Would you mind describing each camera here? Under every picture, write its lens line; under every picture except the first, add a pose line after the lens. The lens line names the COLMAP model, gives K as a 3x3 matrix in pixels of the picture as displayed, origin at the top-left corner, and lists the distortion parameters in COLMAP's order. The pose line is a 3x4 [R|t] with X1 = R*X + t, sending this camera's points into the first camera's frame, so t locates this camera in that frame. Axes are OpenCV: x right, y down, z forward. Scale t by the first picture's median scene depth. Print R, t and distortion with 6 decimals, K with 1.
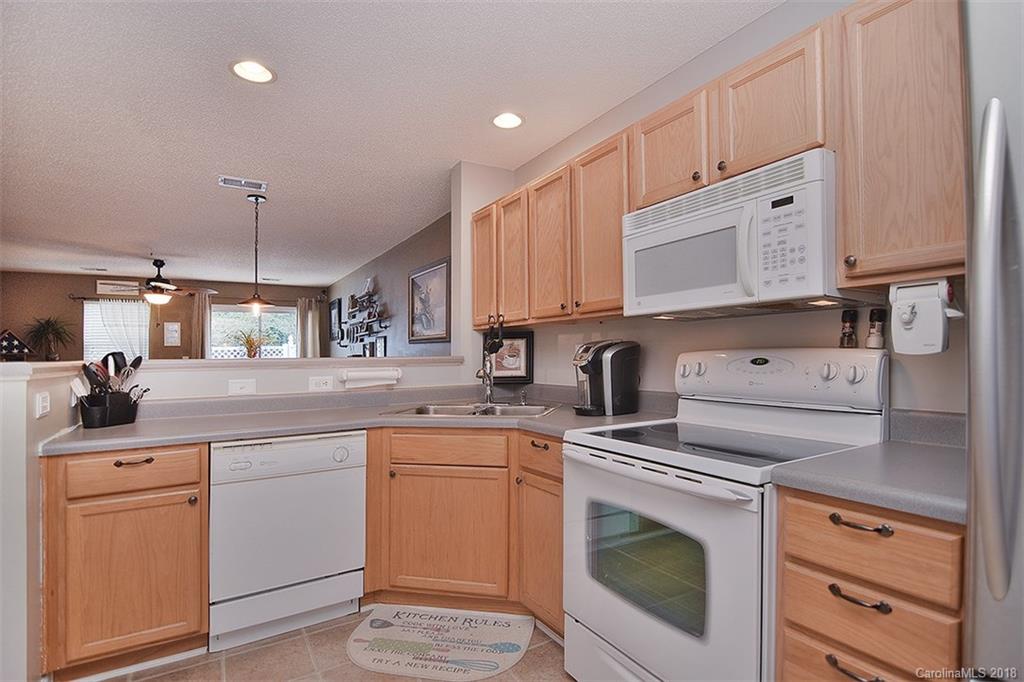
lens RADIAL K [[492.2, 0, 522.9], [0, 492.2, 347.6], [0, 0, 1]] dist [-0.014666, -0.006498]
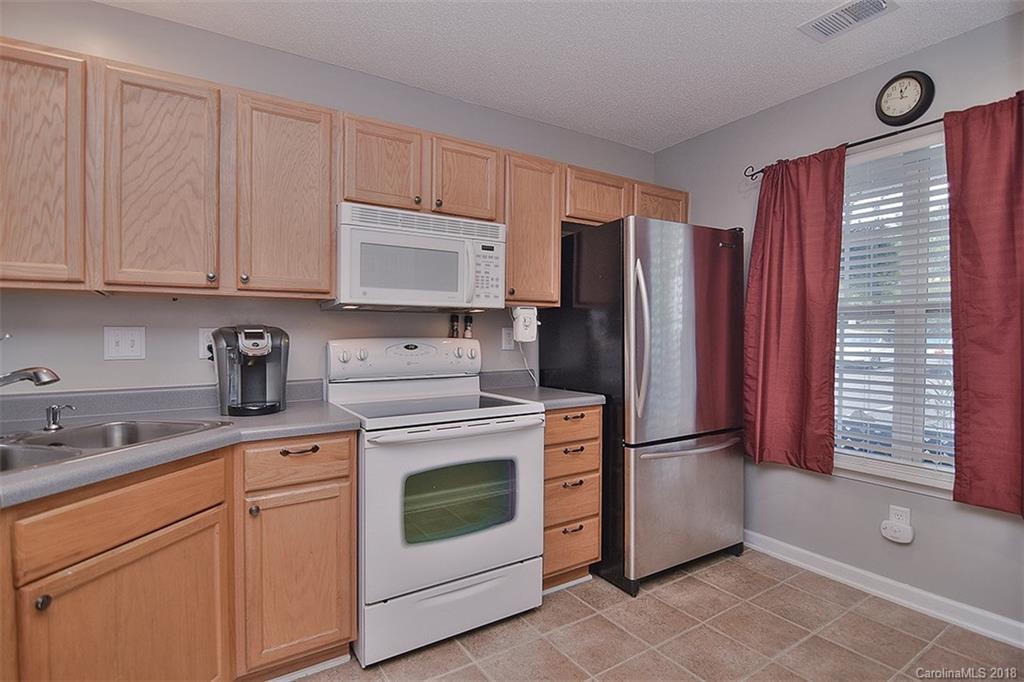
lens RADIAL K [[492.2, 0, 510.2], [0, 492.2, 342.0], [0, 0, 1]] dist [-0.014666, -0.006498]
pose [[0.005279, 0.004919, 0.999974, -0.973861], [-0.012216, 0.999914, -0.004854, 0.019952], [-0.999911, -0.012190, 0.005339, 0.802488]]
